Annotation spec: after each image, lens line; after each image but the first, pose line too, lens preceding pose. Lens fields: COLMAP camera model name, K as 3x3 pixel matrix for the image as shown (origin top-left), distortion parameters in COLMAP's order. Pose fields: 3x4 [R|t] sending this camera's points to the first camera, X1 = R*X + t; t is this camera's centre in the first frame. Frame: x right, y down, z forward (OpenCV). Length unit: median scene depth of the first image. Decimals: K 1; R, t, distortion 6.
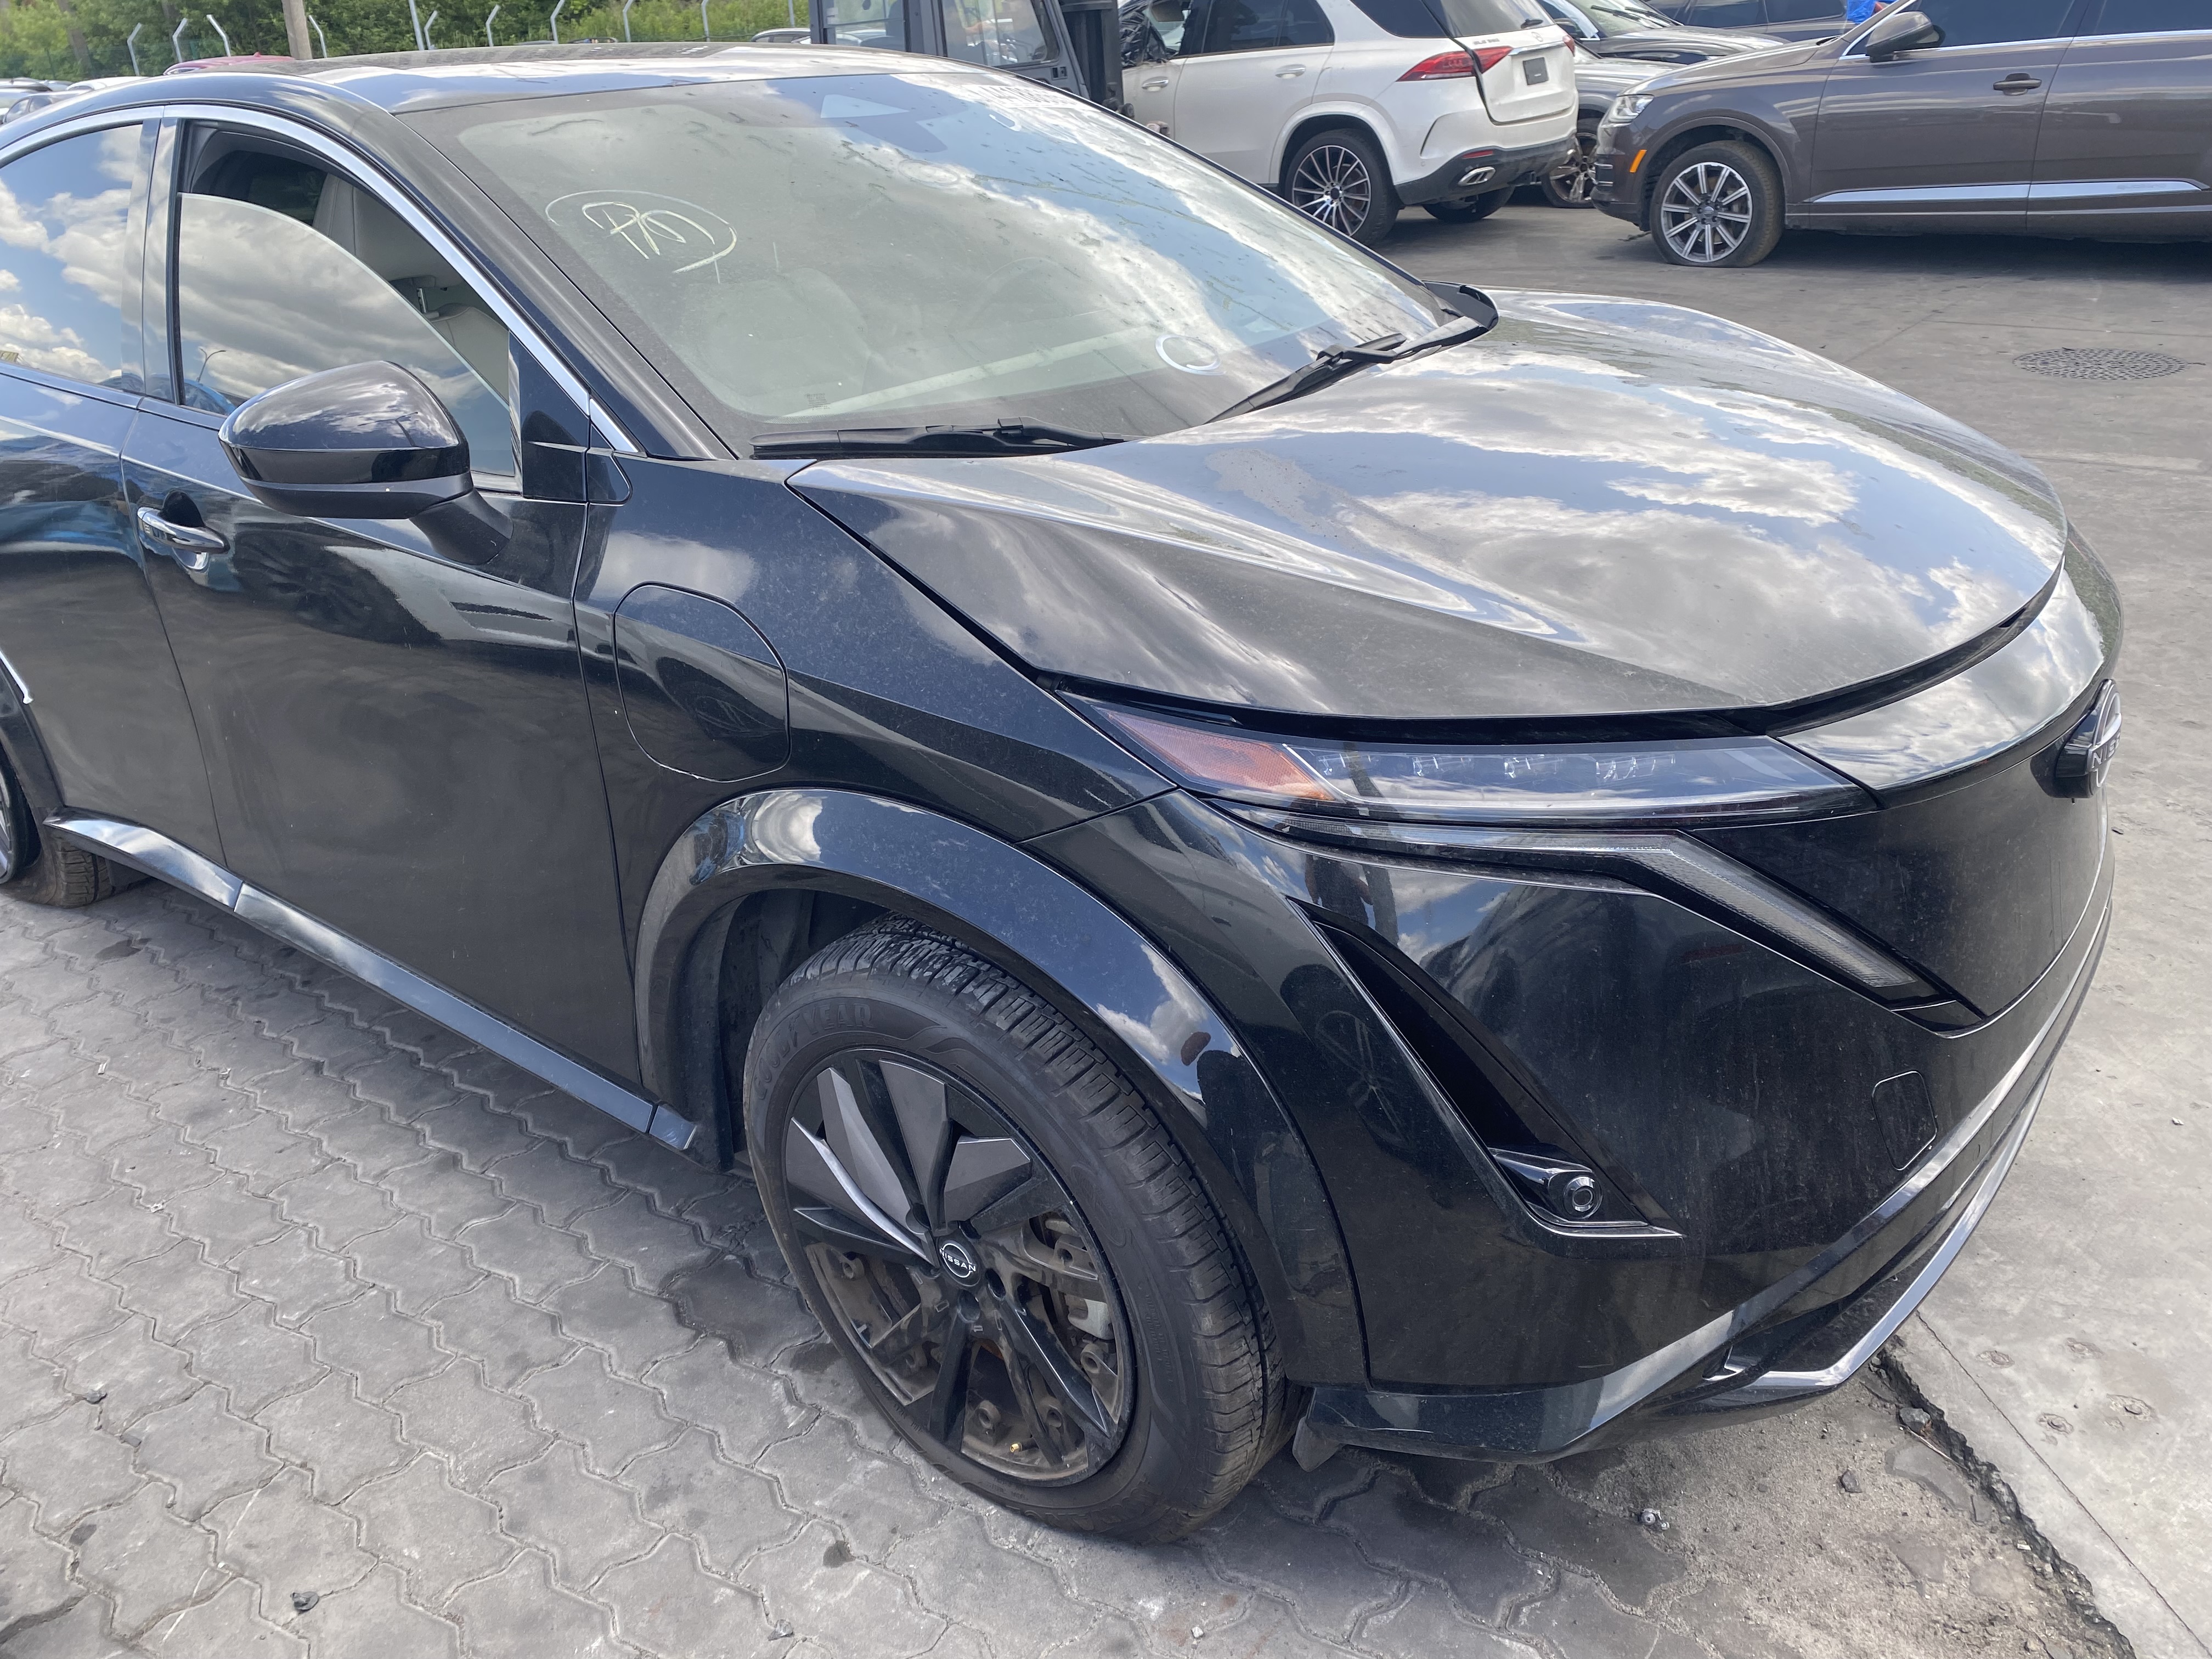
lens RADIAL K [[1734.5, 0, 1106.0], [0, 1734.5, 829.5], [0, 0, 1]] dist [0.013746, -0.012363]
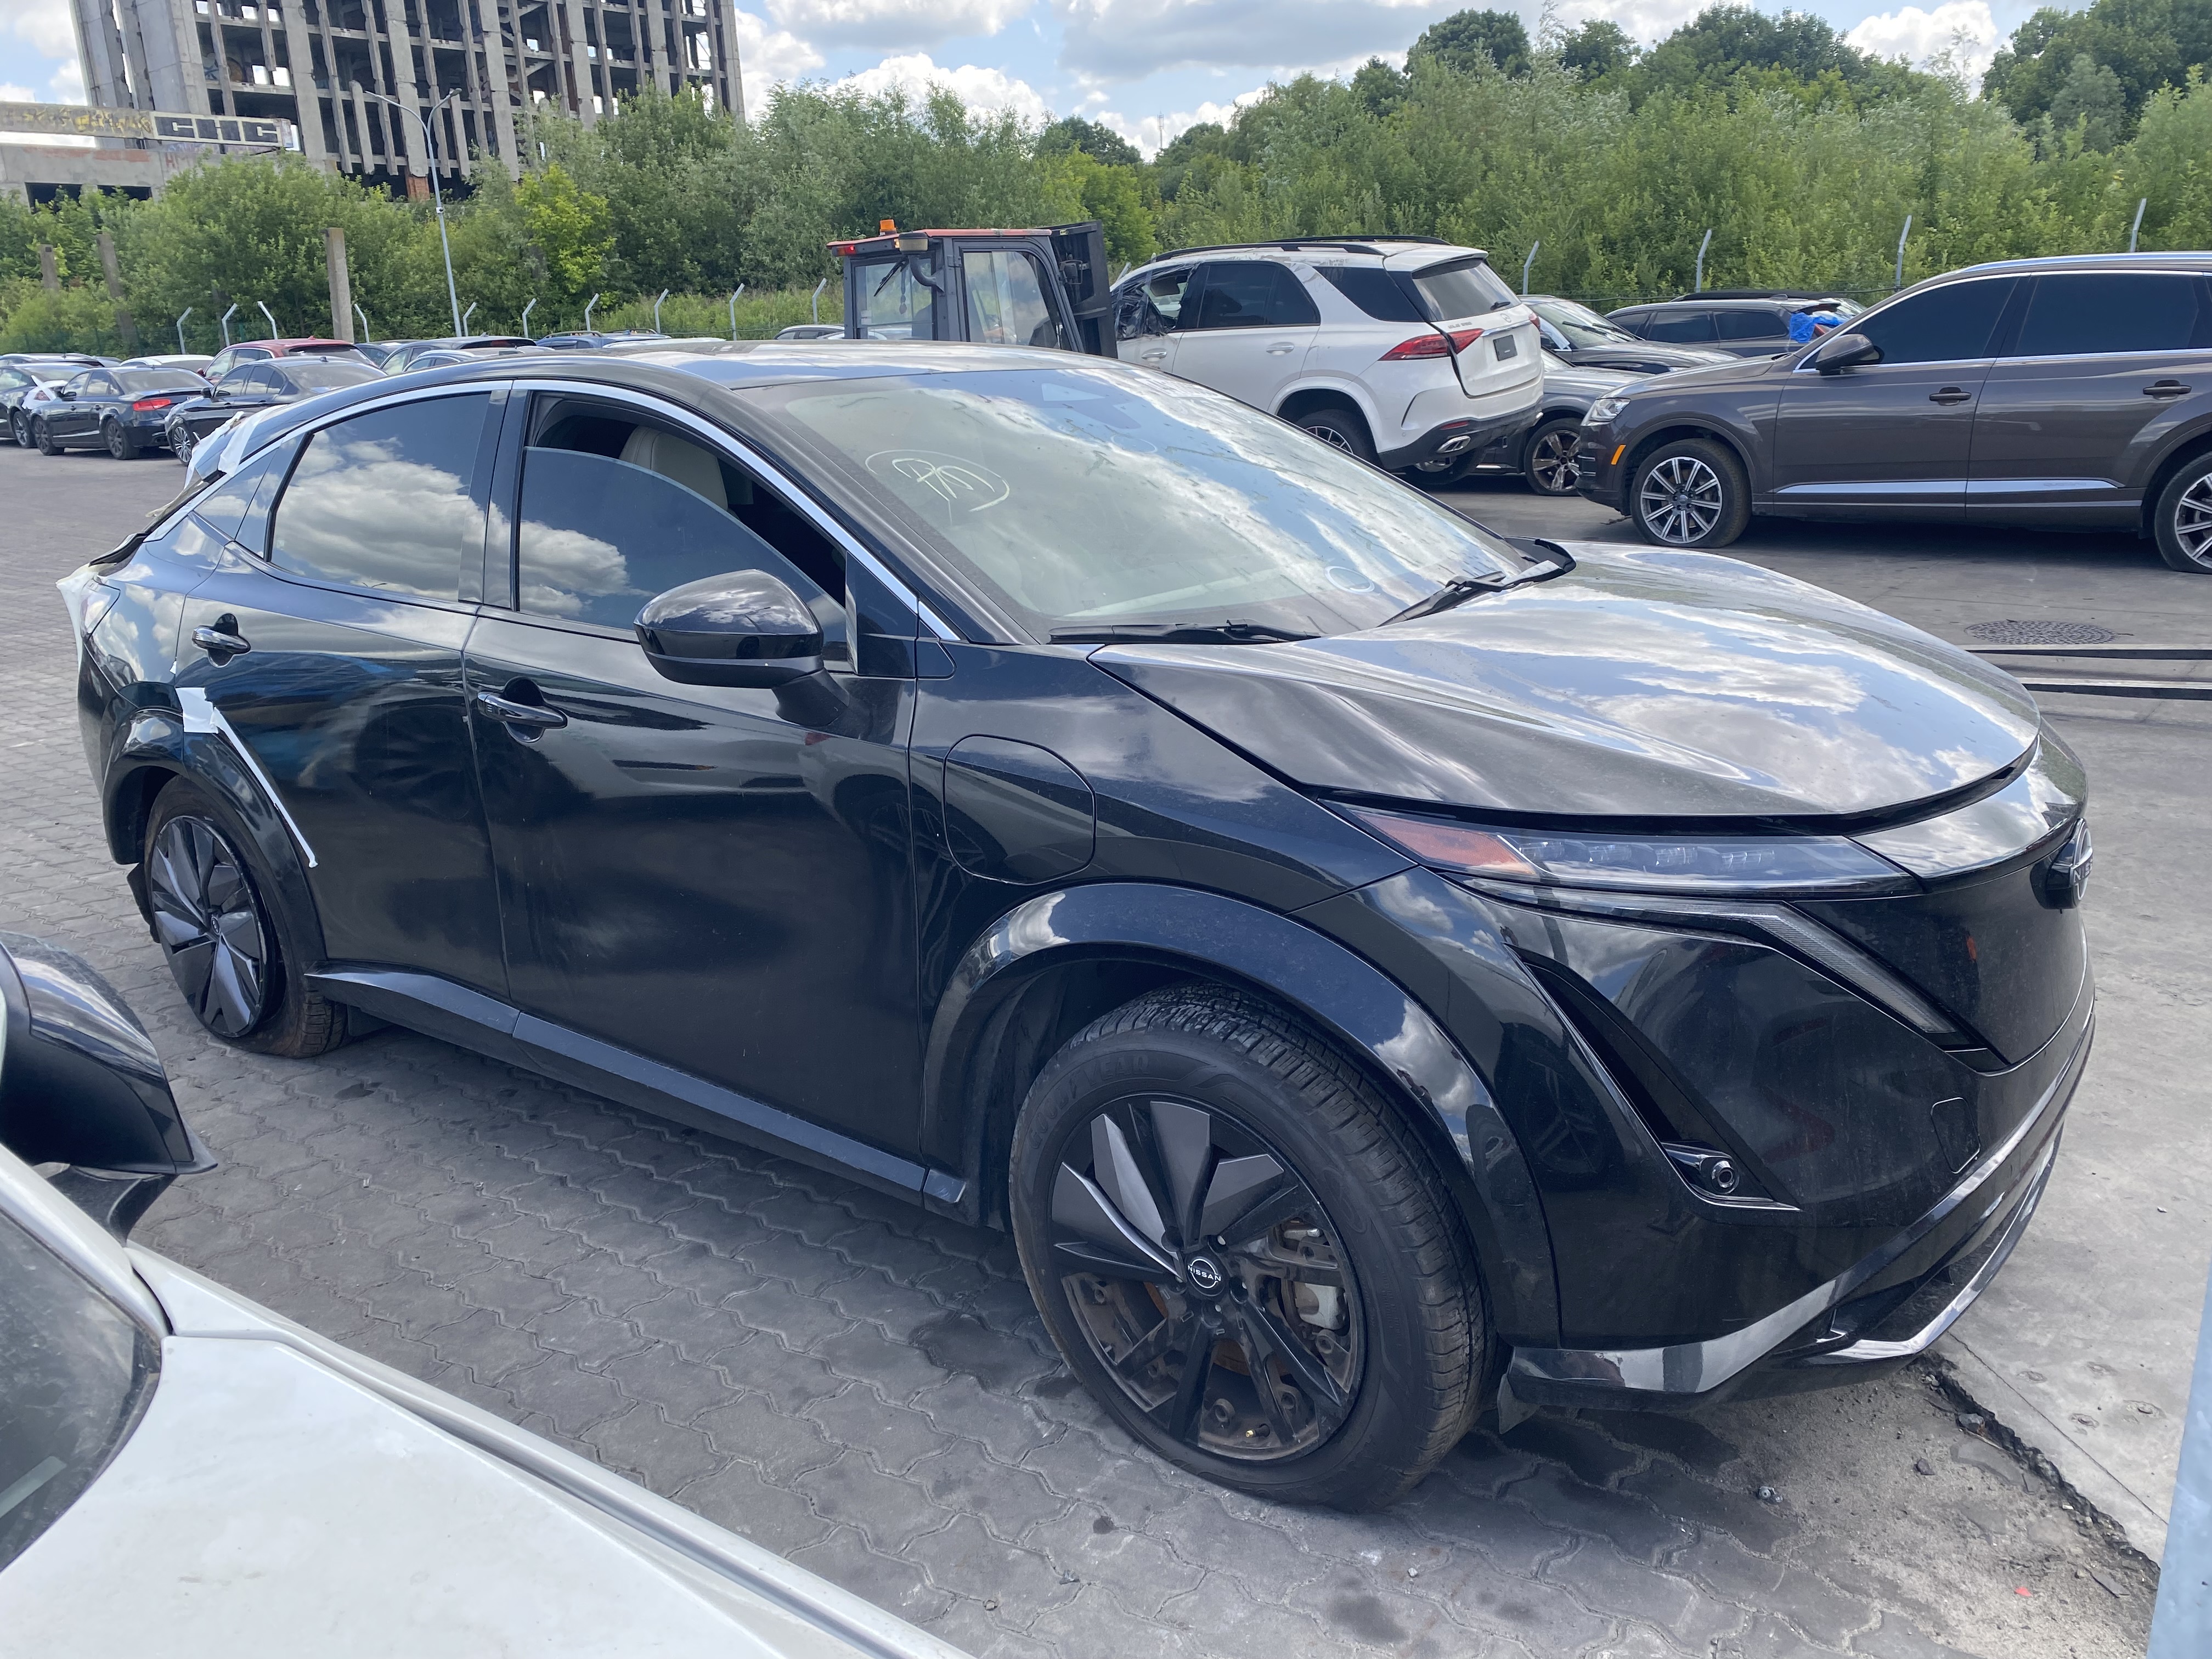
lens RADIAL K [[1796.7, 0, 1106.0], [0, 1796.7, 829.5], [0, 0, 1]] dist [0.017583, -0.016170]
pose [[0.999412, 0.011924, 0.032145, -0.185555], [-0.006629, 0.987083, -0.160070, 0.130070], [-0.033638, 0.159763, 0.986582, -0.293179]]
